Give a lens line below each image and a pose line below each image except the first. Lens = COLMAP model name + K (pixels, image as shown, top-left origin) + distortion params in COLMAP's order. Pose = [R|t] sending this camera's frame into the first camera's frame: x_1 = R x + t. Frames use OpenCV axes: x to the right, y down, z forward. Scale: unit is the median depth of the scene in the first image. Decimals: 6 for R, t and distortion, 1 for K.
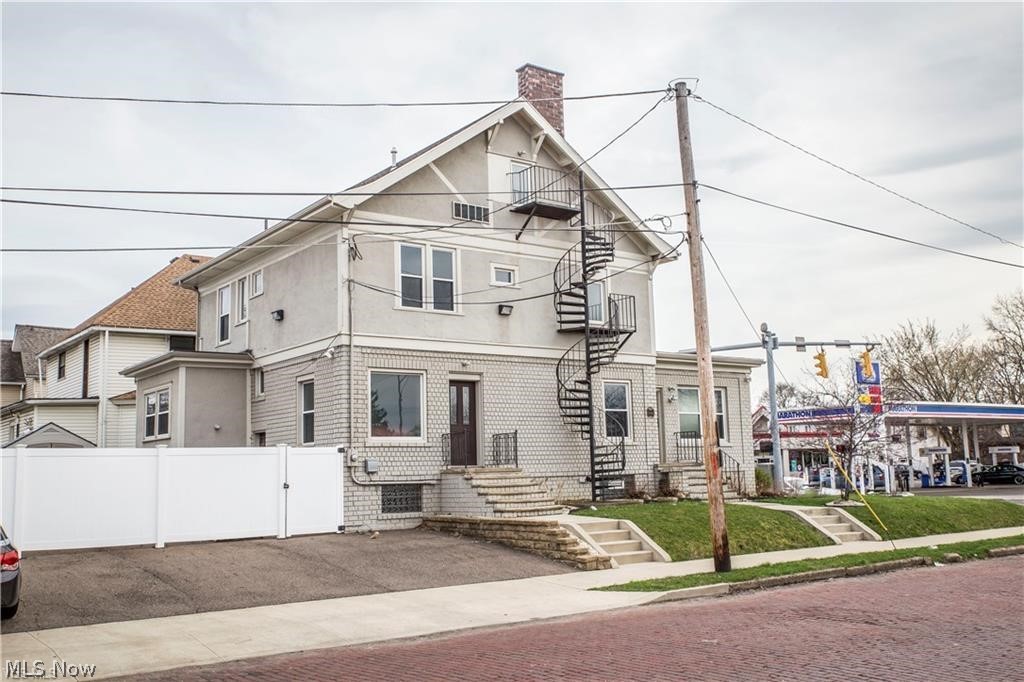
lens RADIAL K [[984.2, 0, 512.0], [0, 984.2, 341.0], [0, 0, 1]] dist [0.005490, -0.002982]
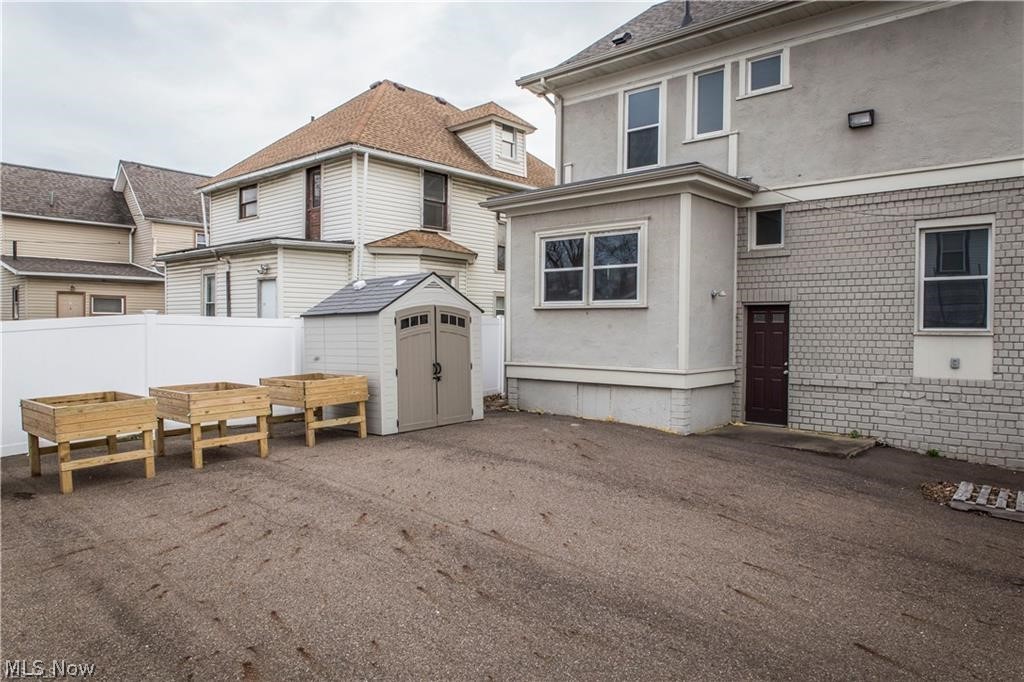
lens RADIAL K [[687.9, 0, 506.0], [0, 687.9, 340.8], [0, 0, 1]] dist [-0.013583, -0.001747]
pose [[0.981306, 0.033866, 0.189452, -0.535163], [-0.062638, 0.987000, 0.148014, 0.062090], [-0.181977, -0.157114, 0.970670, 0.602373]]
